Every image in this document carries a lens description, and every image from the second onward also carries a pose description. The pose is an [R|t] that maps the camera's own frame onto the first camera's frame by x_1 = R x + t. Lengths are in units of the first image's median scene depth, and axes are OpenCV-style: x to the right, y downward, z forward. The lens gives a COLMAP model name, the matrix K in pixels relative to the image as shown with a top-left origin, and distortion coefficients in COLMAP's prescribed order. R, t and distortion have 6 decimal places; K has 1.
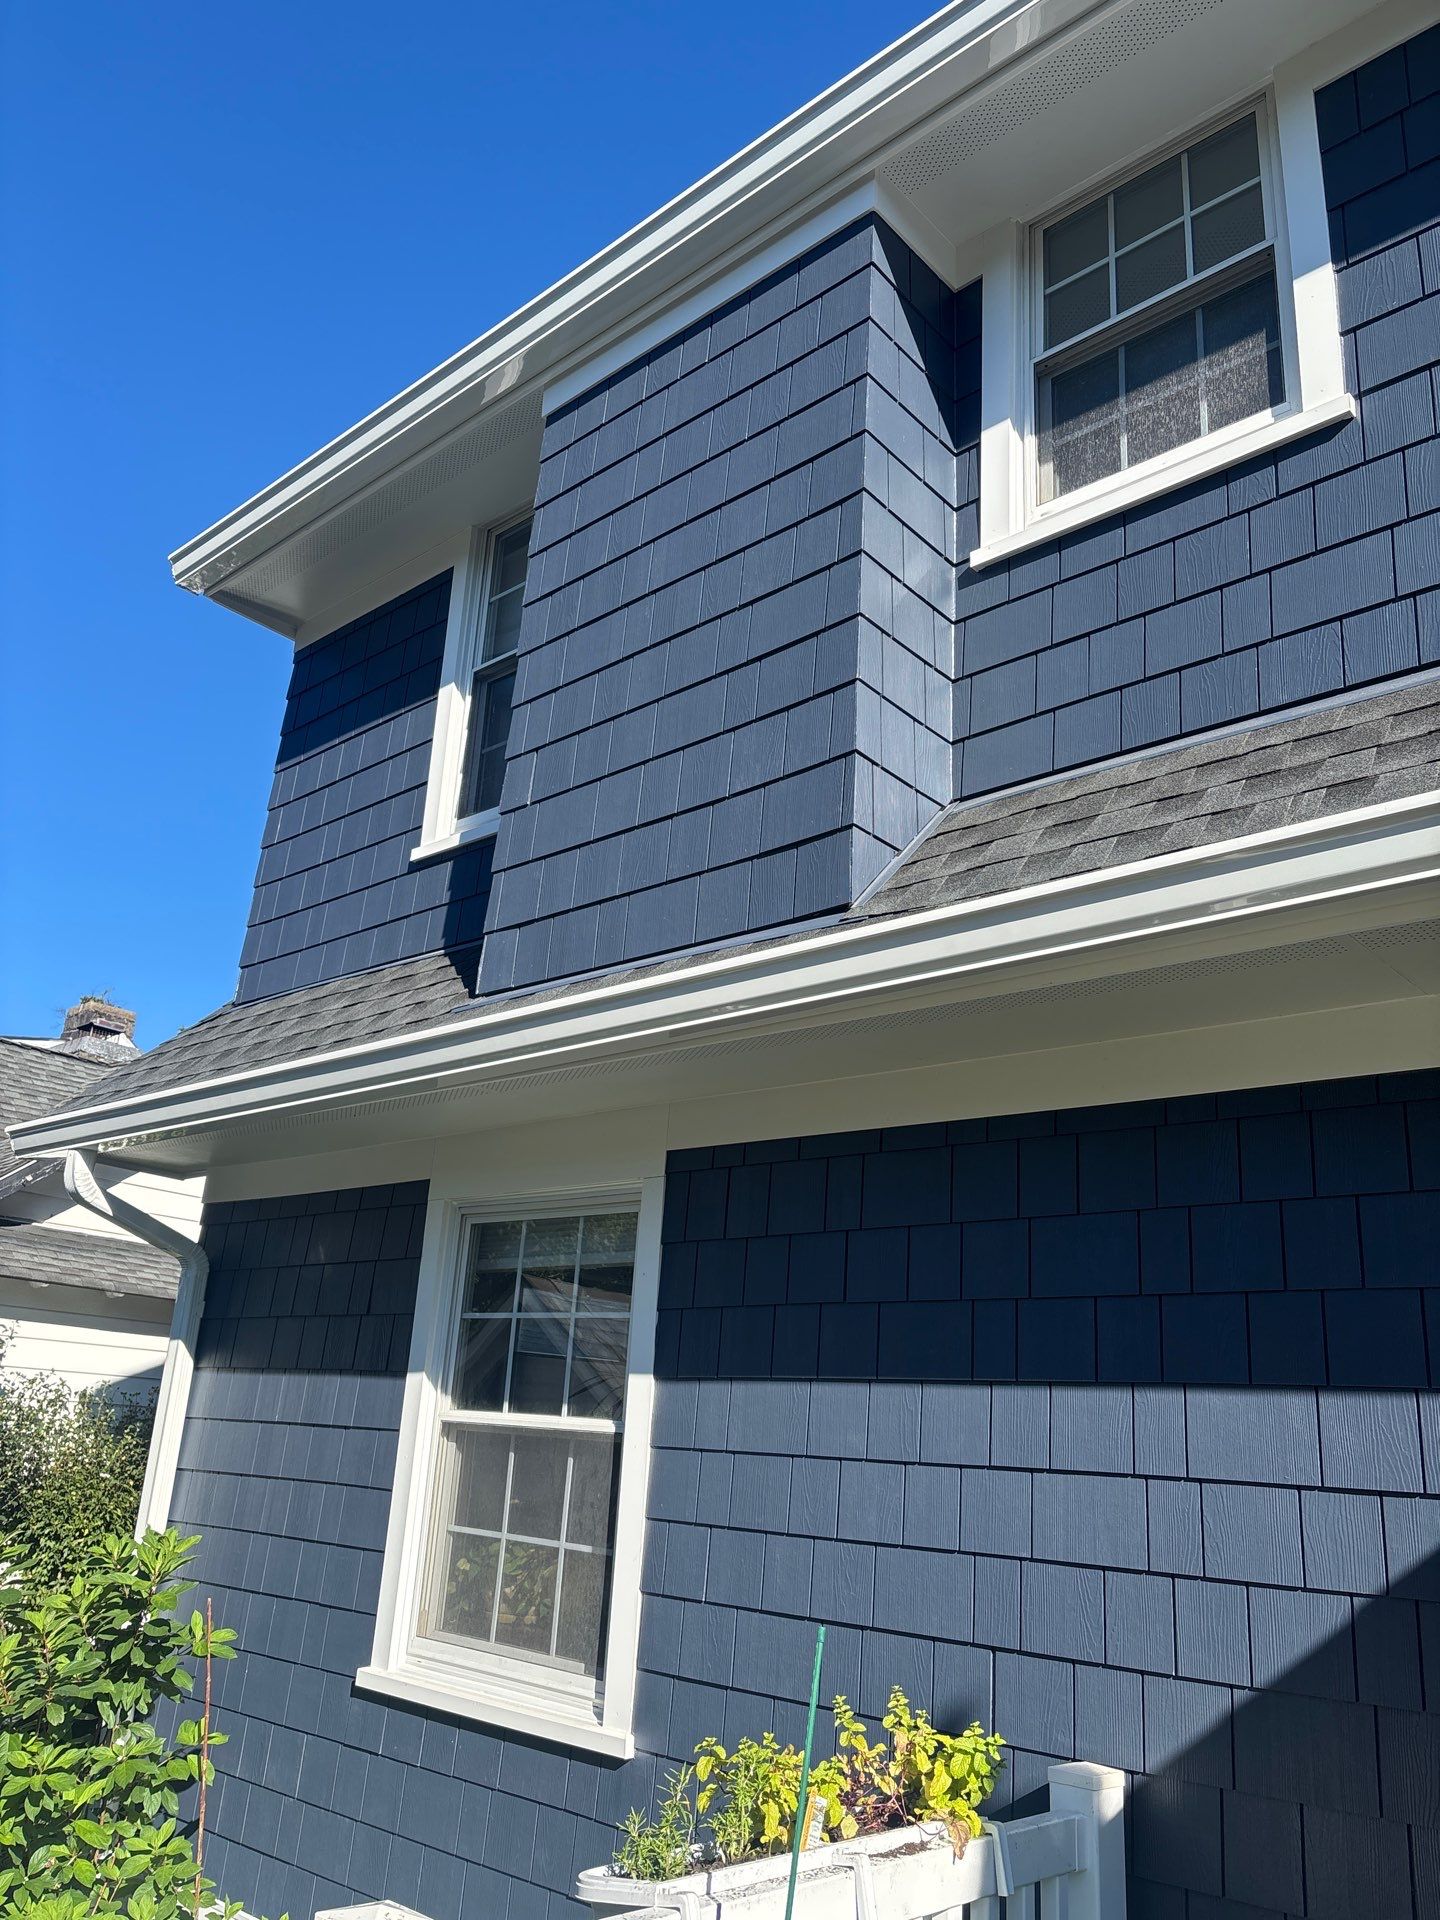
lens RADIAL K [[1408.2, 0, 720.0], [0, 1408.2, 960.0], [0, 0, 1]] dist [0.065106, -0.081580]
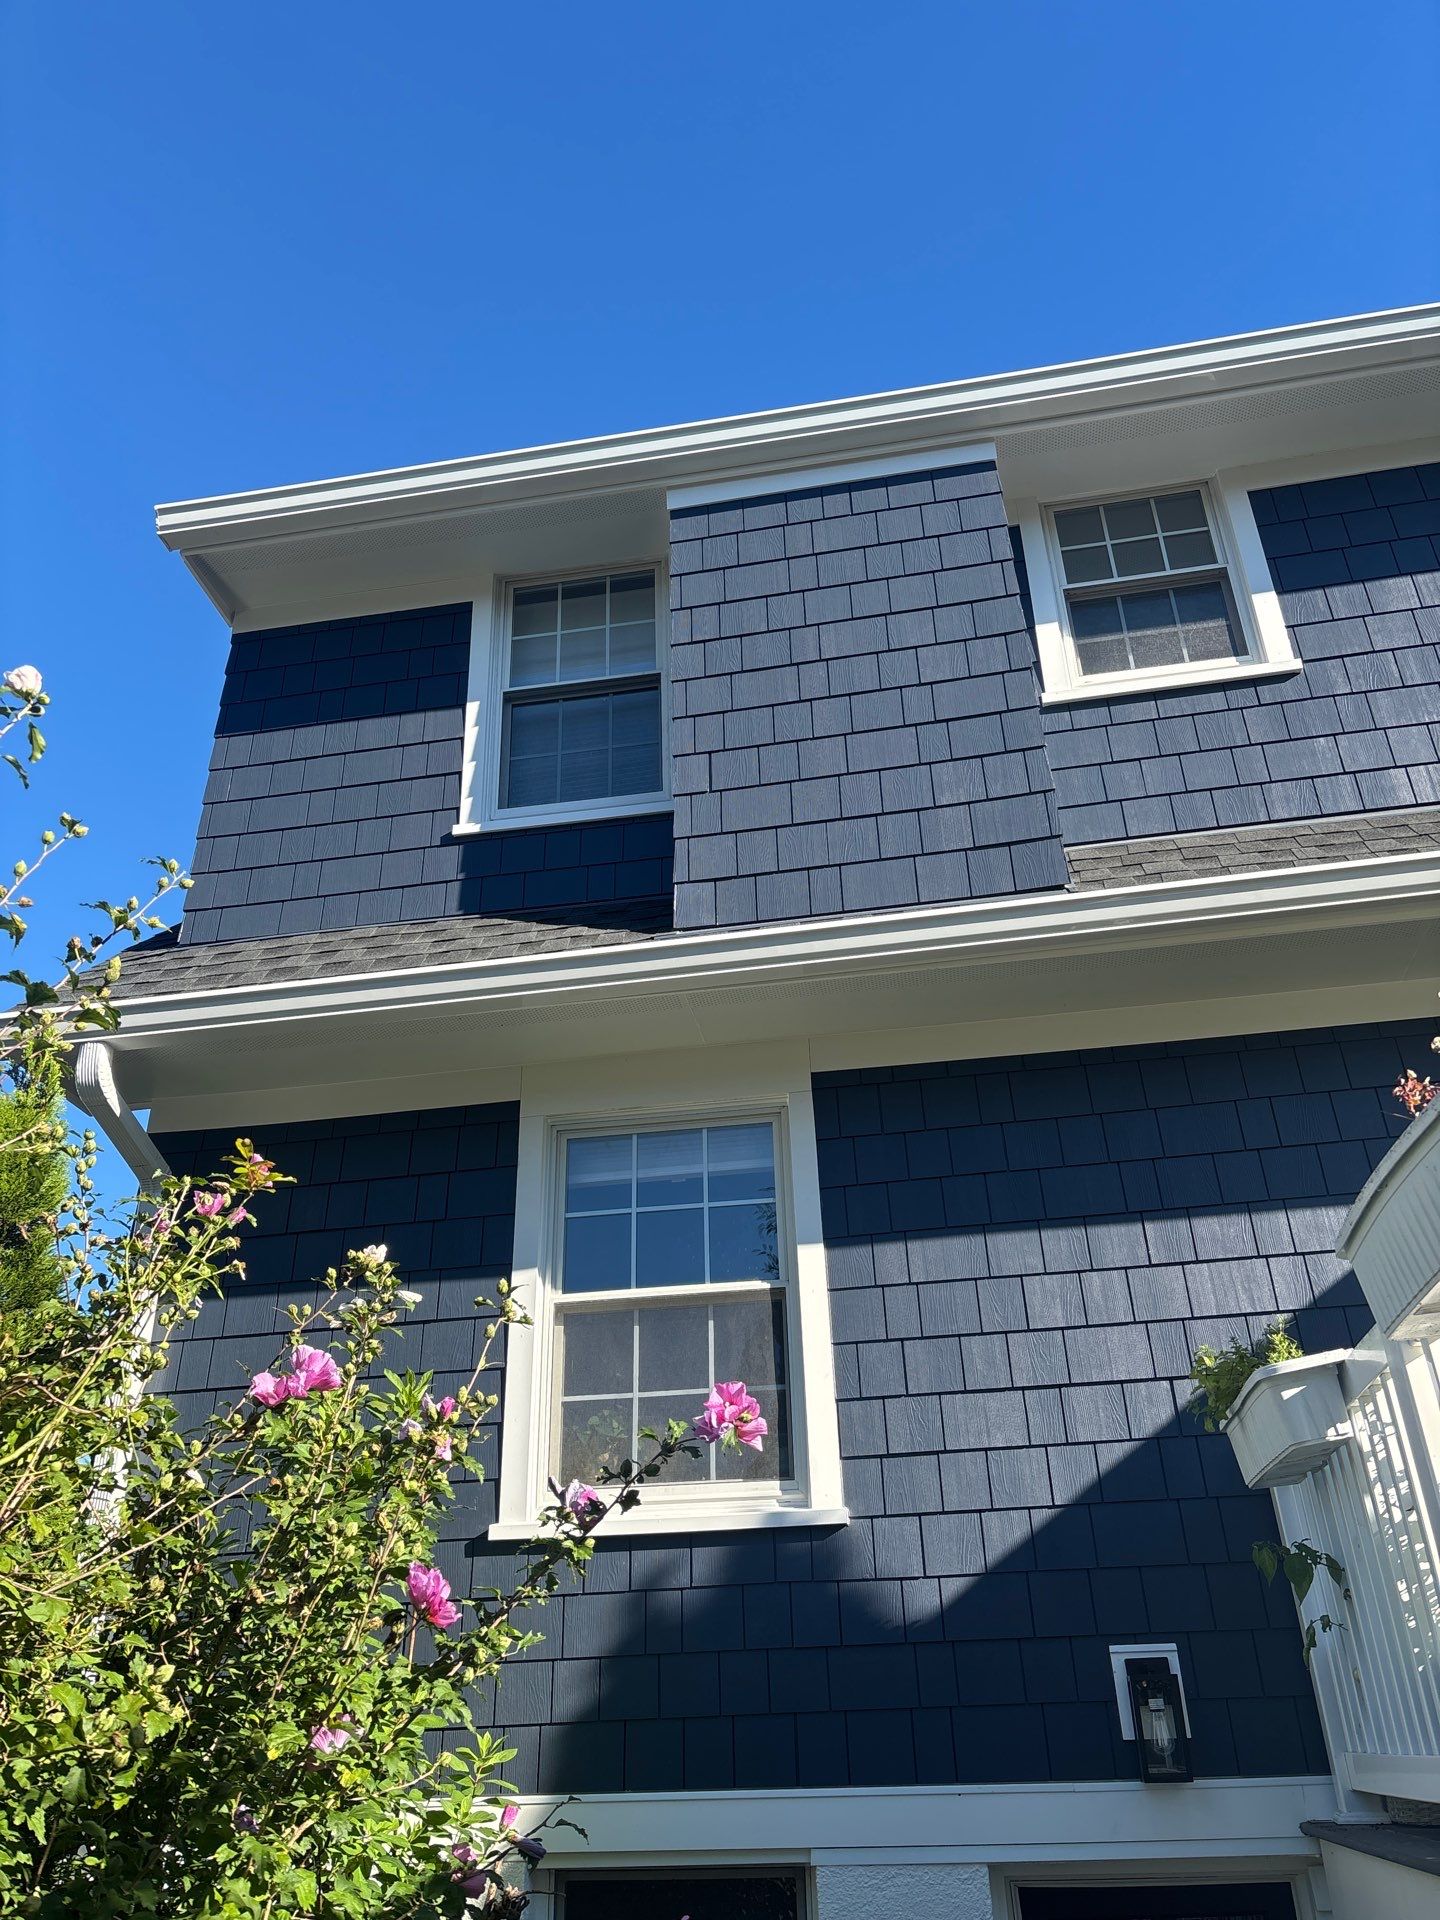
lens RADIAL K [[1408.2, 0, 720.0], [0, 1408.2, 960.0], [0, 0, 1]] dist [0.065106, -0.081580]
pose [[0.845920, 0.184519, 0.500373, -0.776507], [-0.095729, 0.975536, -0.197904, 0.301318], [-0.524648, 0.119511, 0.842889, -0.036742]]
